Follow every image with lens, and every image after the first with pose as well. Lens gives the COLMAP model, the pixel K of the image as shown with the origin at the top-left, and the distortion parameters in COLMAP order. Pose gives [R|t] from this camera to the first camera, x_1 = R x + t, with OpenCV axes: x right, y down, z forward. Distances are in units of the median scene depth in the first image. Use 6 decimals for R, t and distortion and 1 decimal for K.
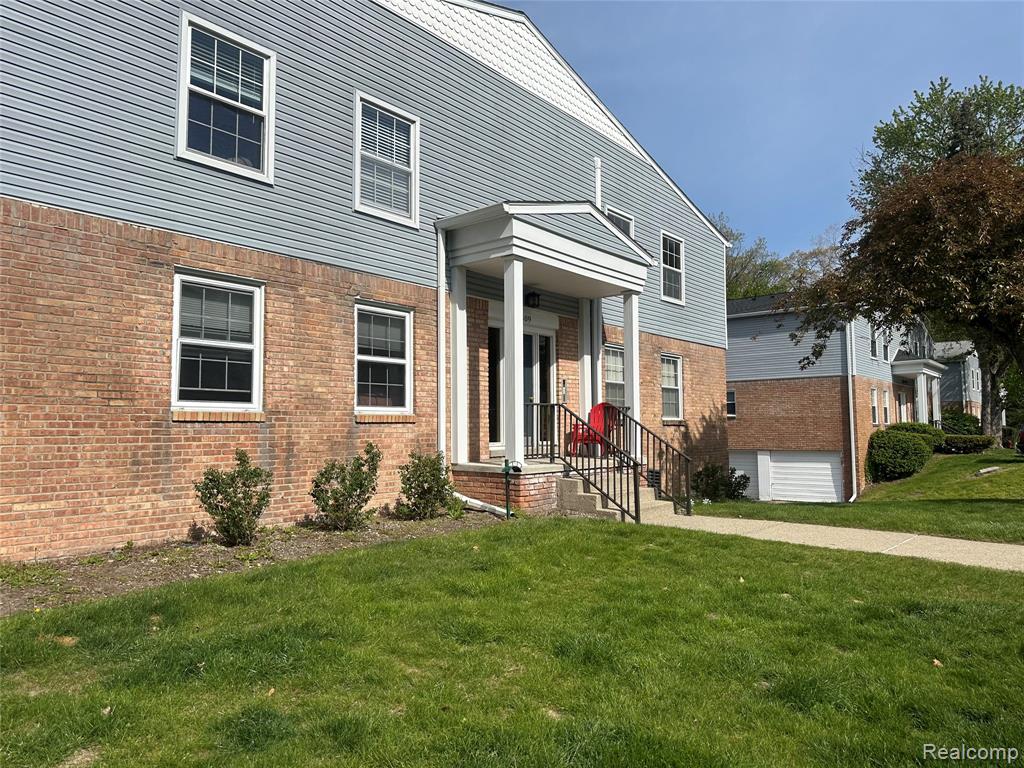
lens RADIAL K [[711.3, 0, 511.9], [0, 711.3, 386.6], [0, 0, 1]] dist [0.000249, -0.015250]
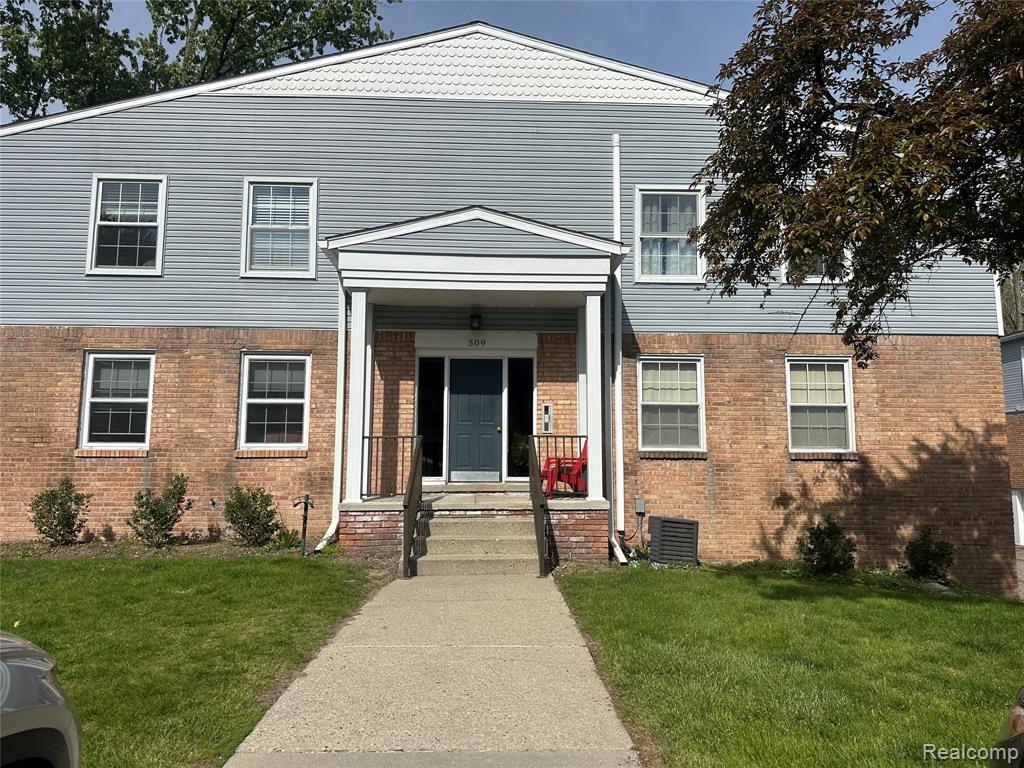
lens RADIAL K [[711.3, 0, 512.9], [0, 711.3, 380.9], [0, 0, 1]] dist [0.000249, -0.015250]
pose [[0.670298, -0.081729, -0.737577, 1.024432], [0.041392, 0.996487, -0.072802, 0.031483], [0.740936, 0.018269, 0.671327, 0.592007]]
